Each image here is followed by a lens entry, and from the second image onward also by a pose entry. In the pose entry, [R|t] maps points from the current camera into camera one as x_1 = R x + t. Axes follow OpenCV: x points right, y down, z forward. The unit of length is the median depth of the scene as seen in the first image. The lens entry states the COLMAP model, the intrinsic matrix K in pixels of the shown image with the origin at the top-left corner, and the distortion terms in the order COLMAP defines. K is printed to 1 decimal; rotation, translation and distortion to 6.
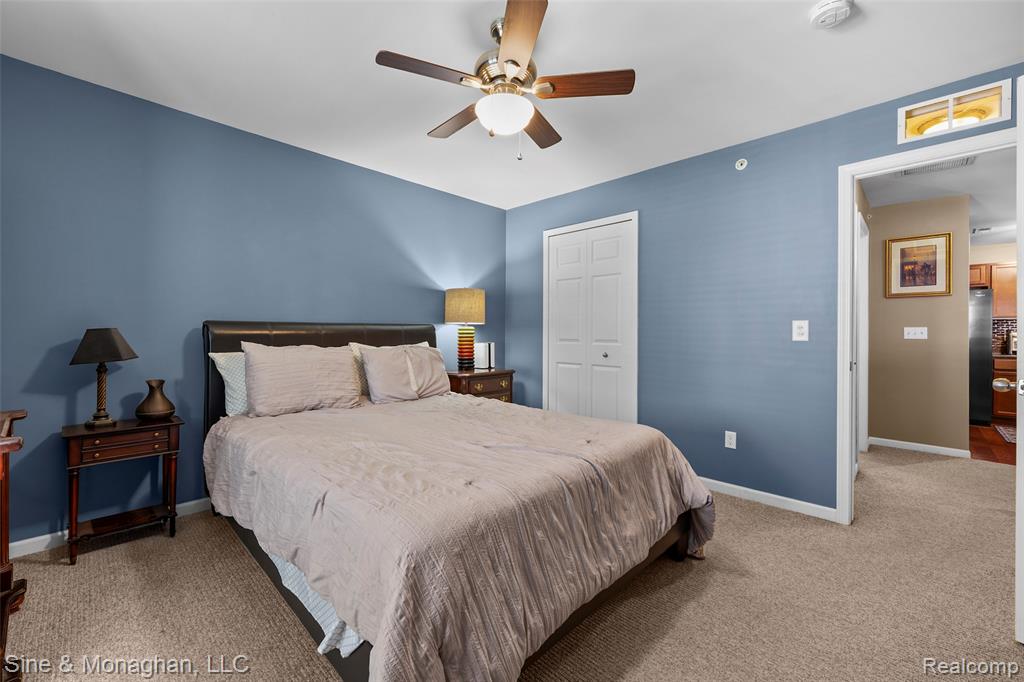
lens RADIAL K [[410.5, 0, 510.9], [0, 410.5, 333.0], [0, 0, 1]] dist [-0.001887, 0.000257]
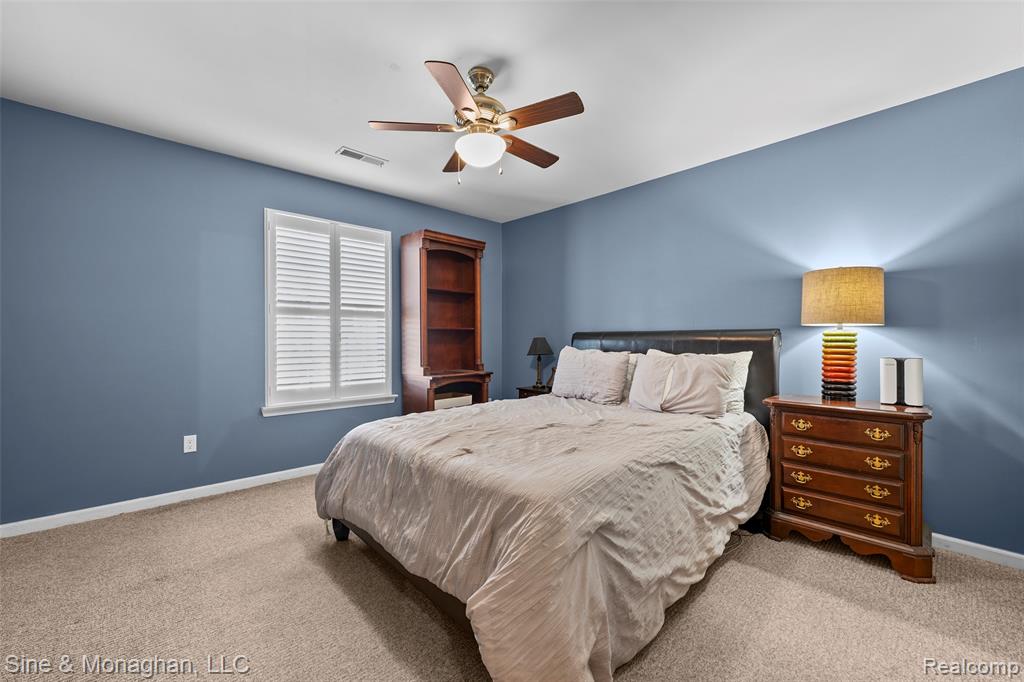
lens RADIAL K [[410.5, 0, 509.3], [0, 410.5, 339.6], [0, 0, 1]] dist [-0.001887, 0.000257]
pose [[-0.038629, 0.002398, -0.999251, 0.538029], [0.002074, 0.999995, 0.002320, -0.003591], [0.999251, -0.001983, -0.038634, 0.530402]]
